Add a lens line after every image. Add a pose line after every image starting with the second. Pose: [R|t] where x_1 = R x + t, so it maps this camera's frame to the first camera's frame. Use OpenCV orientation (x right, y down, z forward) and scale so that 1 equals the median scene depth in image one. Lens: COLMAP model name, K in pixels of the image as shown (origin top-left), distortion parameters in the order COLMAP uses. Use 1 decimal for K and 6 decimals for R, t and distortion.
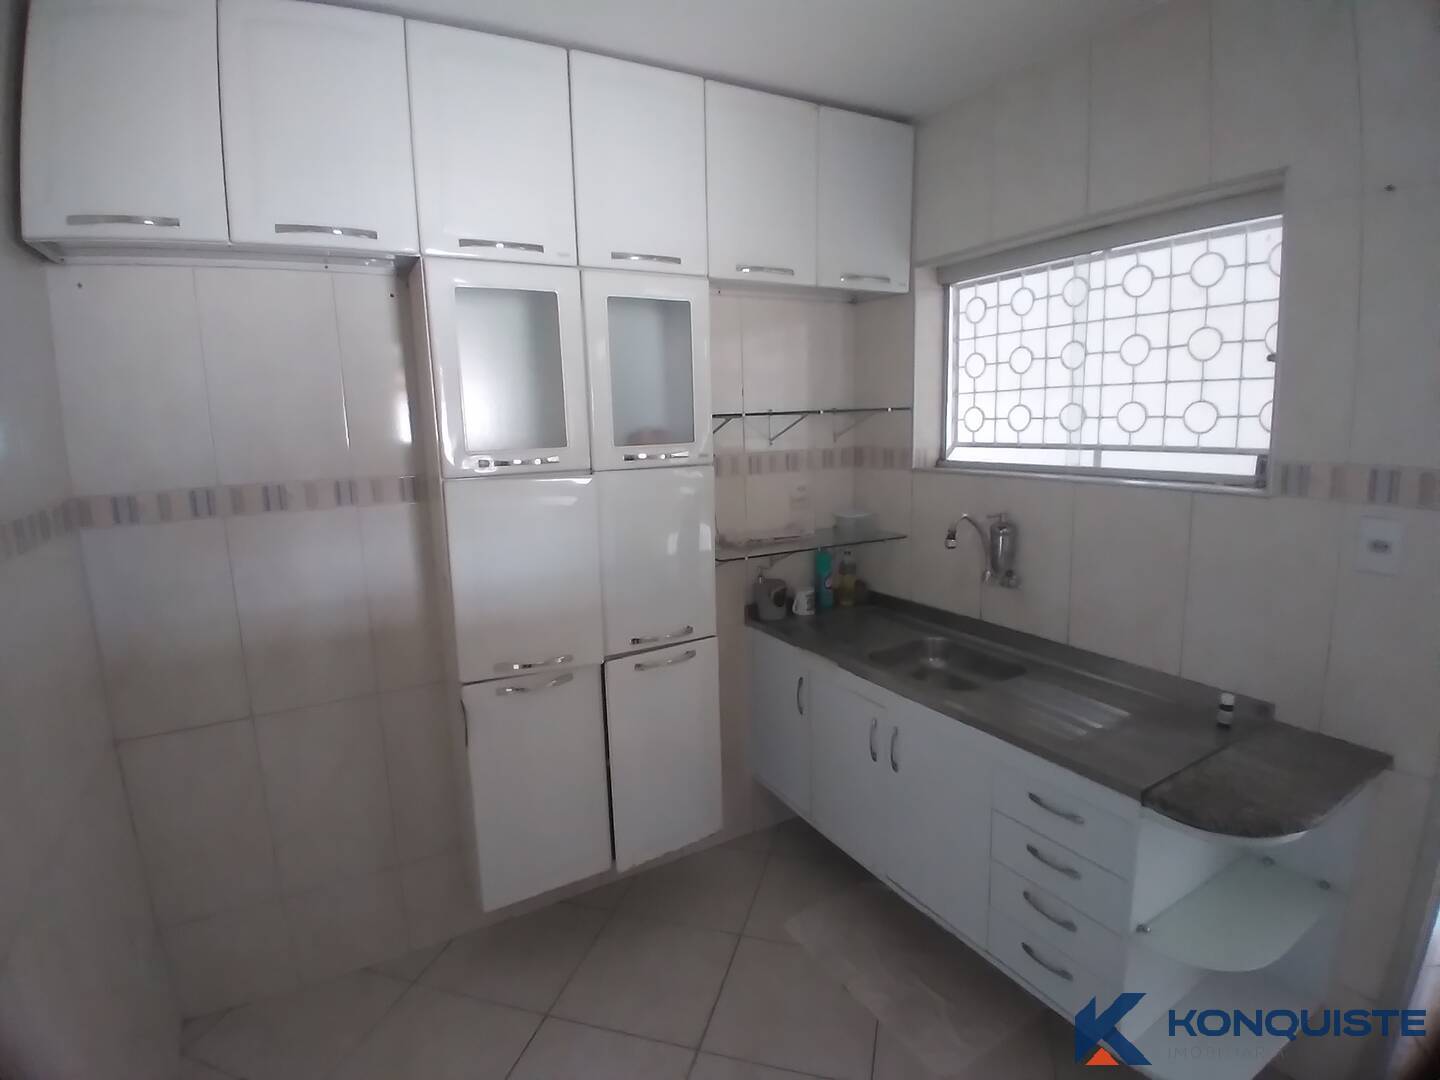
lens RADIAL K [[716.3, 0, 699.9], [0, 716.3, 532.3], [0, 0, 1]] dist [0.017262, -0.049844]
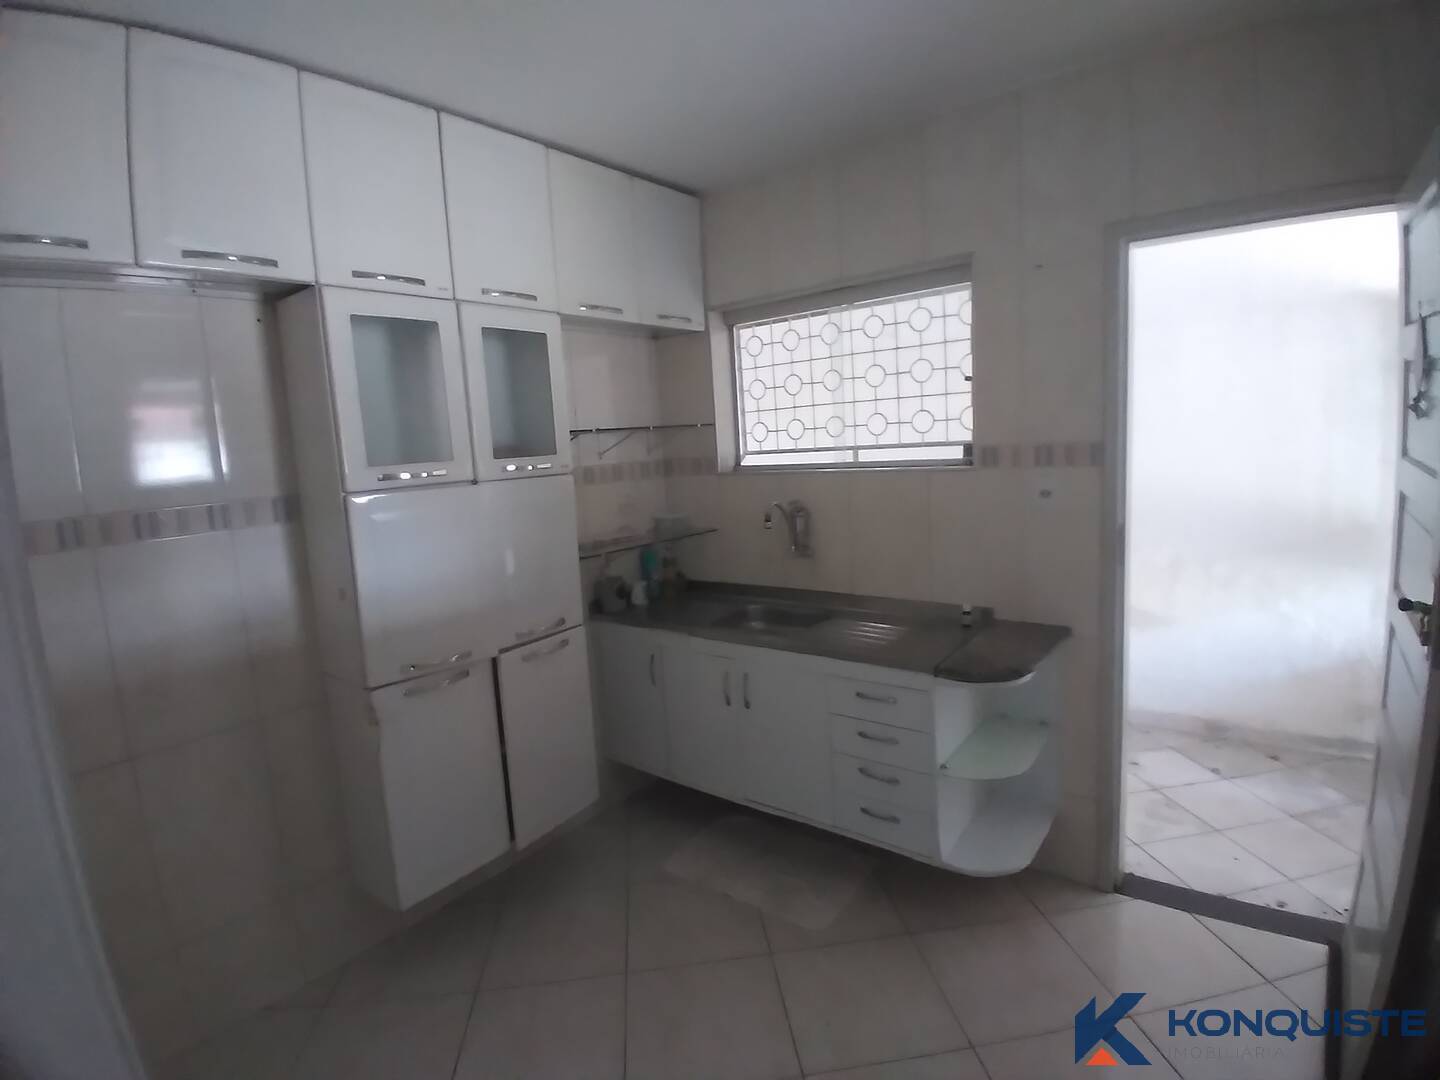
lens RADIAL K [[716.3, 0, 699.9], [0, 716.3, 532.3], [0, 0, 1]] dist [0.017262, -0.049844]
pose [[0.926765, -0.075539, 0.367969, -0.231802], [0.092559, 0.995291, -0.028800, 0.053279], [-0.364060, 0.060750, 0.929392, -0.144428]]
